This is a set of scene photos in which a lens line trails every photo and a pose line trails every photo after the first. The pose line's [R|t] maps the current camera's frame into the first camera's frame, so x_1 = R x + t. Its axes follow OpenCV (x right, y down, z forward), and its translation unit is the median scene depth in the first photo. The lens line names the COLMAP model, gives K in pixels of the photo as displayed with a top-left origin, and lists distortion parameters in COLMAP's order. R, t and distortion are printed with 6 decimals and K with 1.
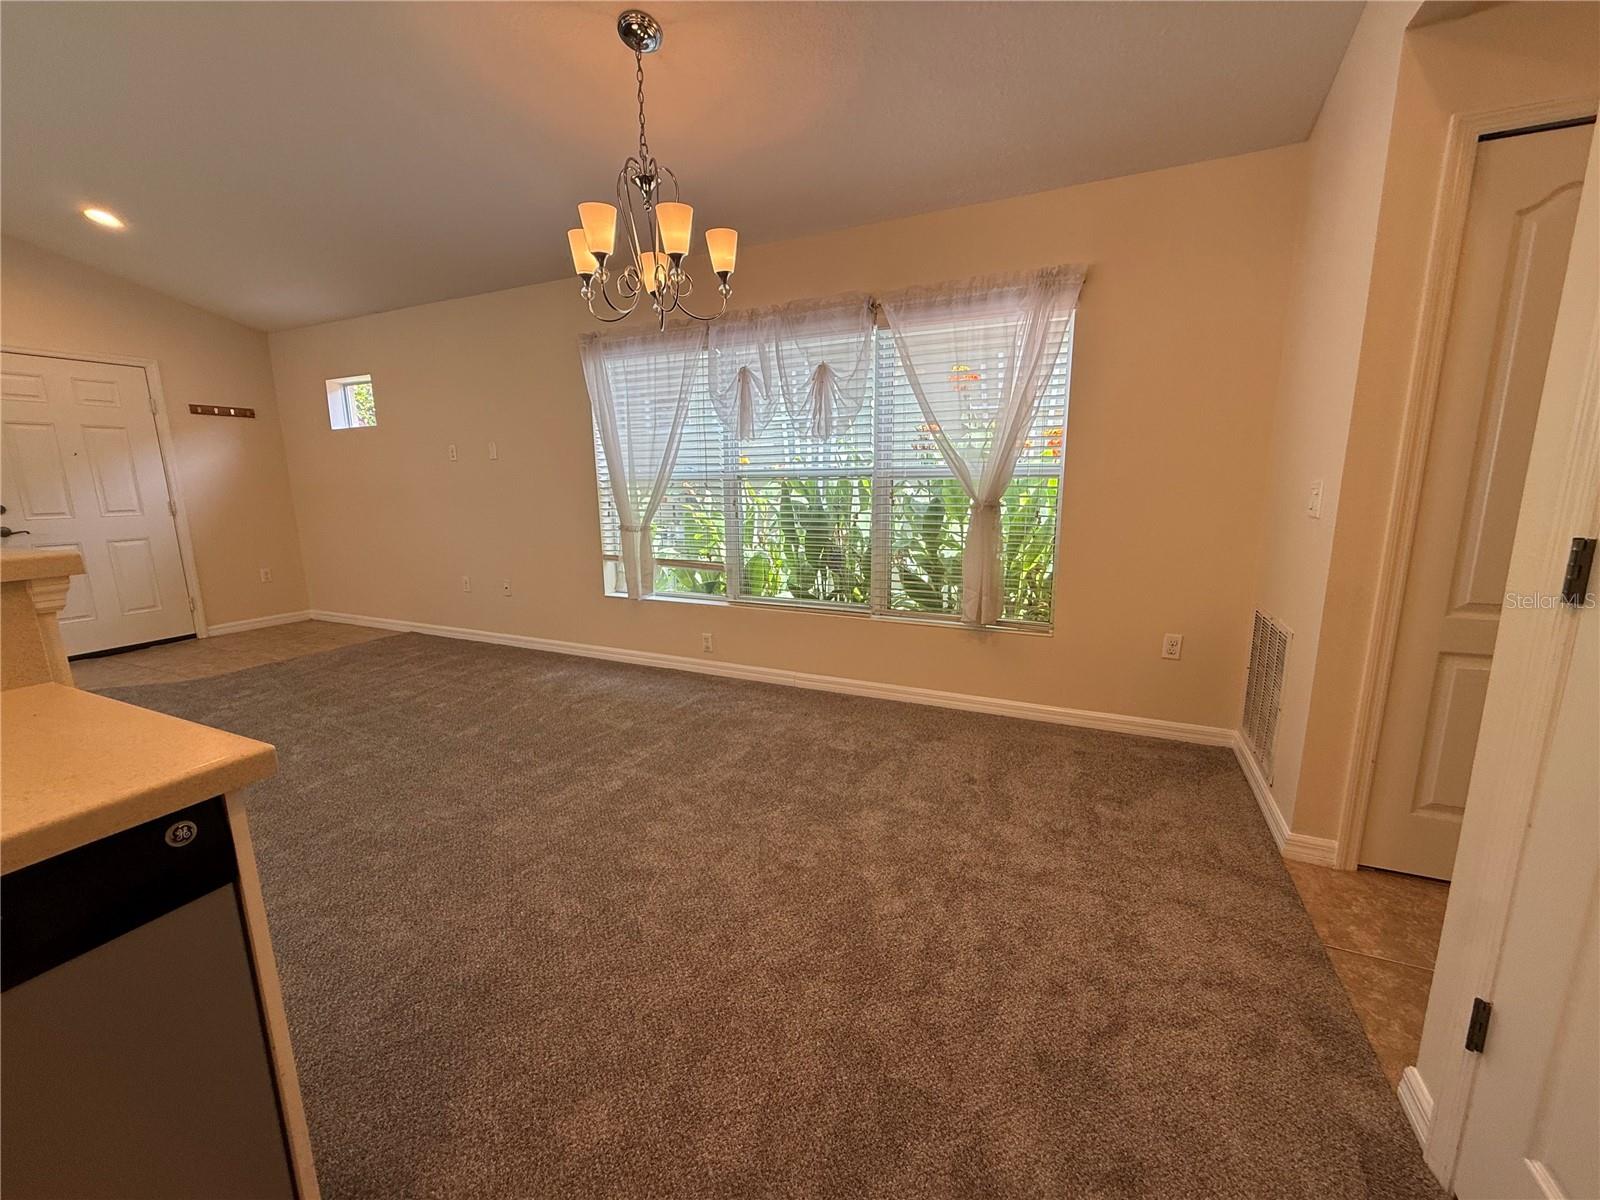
lens RADIAL K [[646.8, 0, 806.0], [0, 646.8, 596.0], [0, 0, 1]] dist [0.000136, 0.000088]
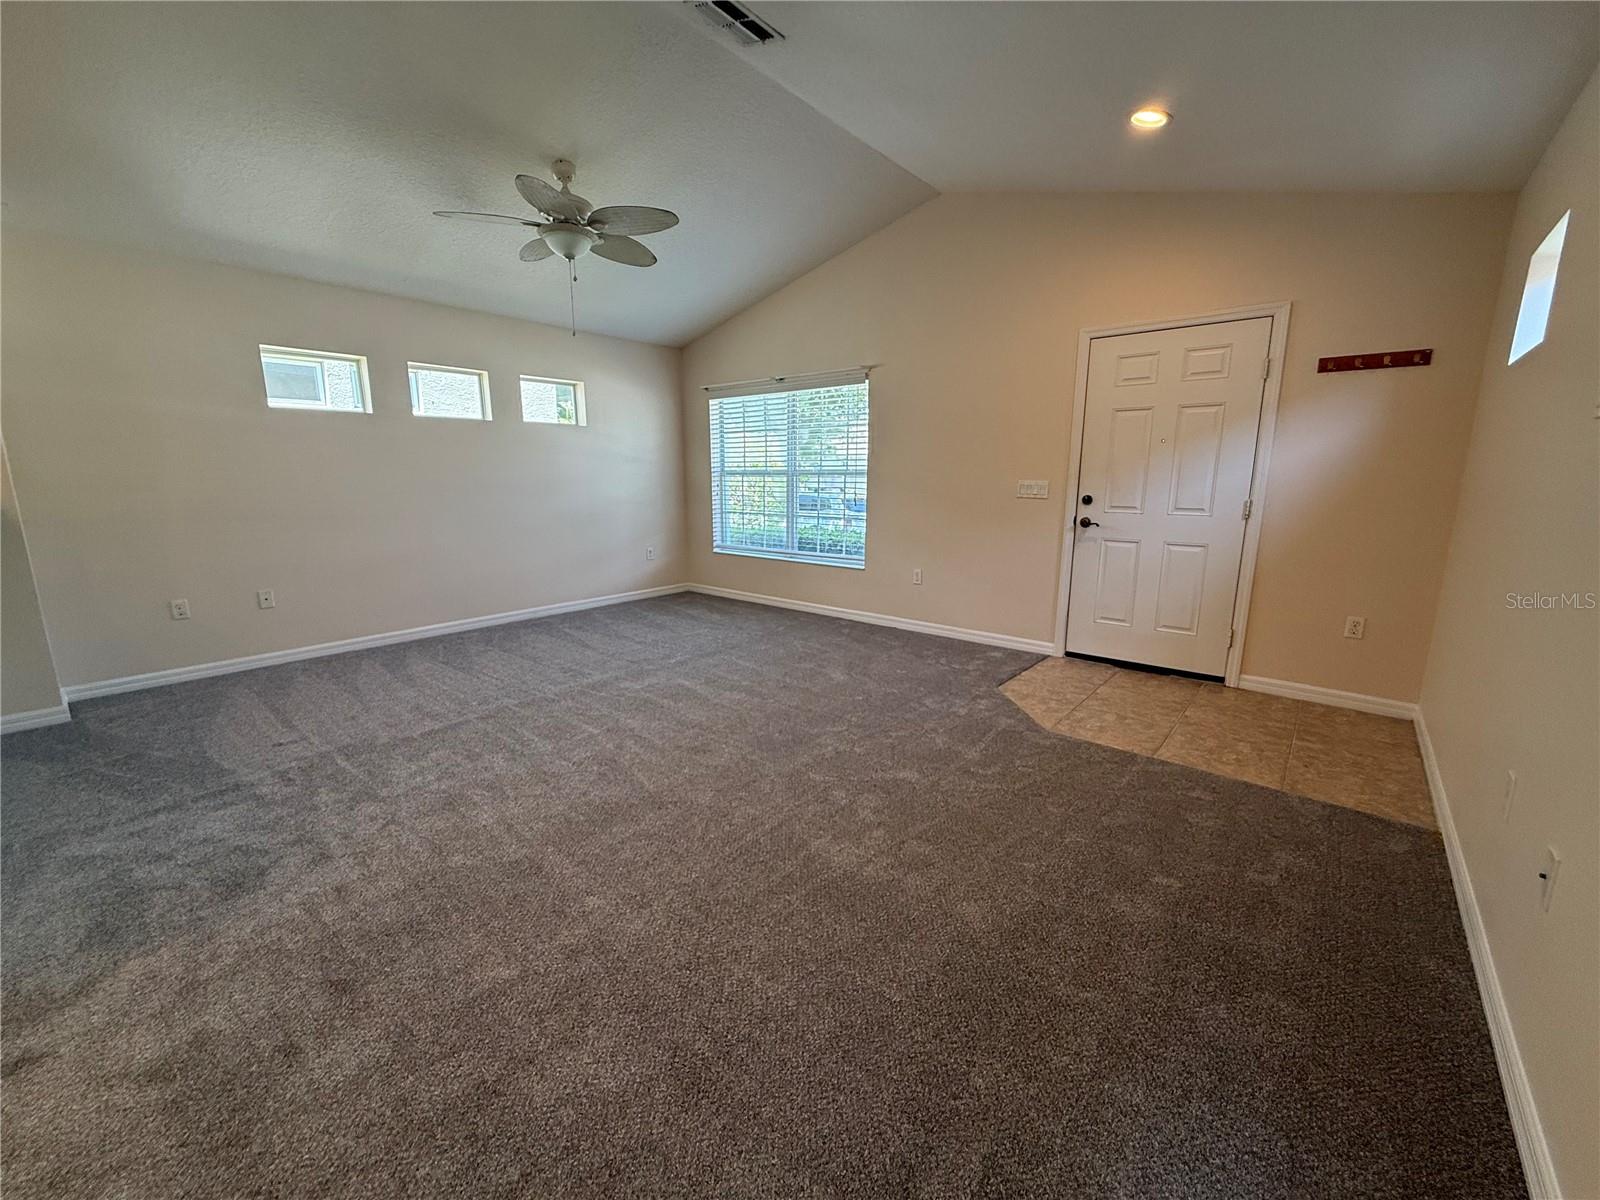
lens RADIAL K [[639.2, 0, 799.2], [0, 639.2, 597.8], [0, 0, 1]] dist [-0.001255, 0.000205]
pose [[-0.275452, 0.194245, -0.941486, -0.171888], [-0.173576, 0.953226, 0.247451, -0.167565], [0.945514, 0.231580, -0.228851, 0.897946]]
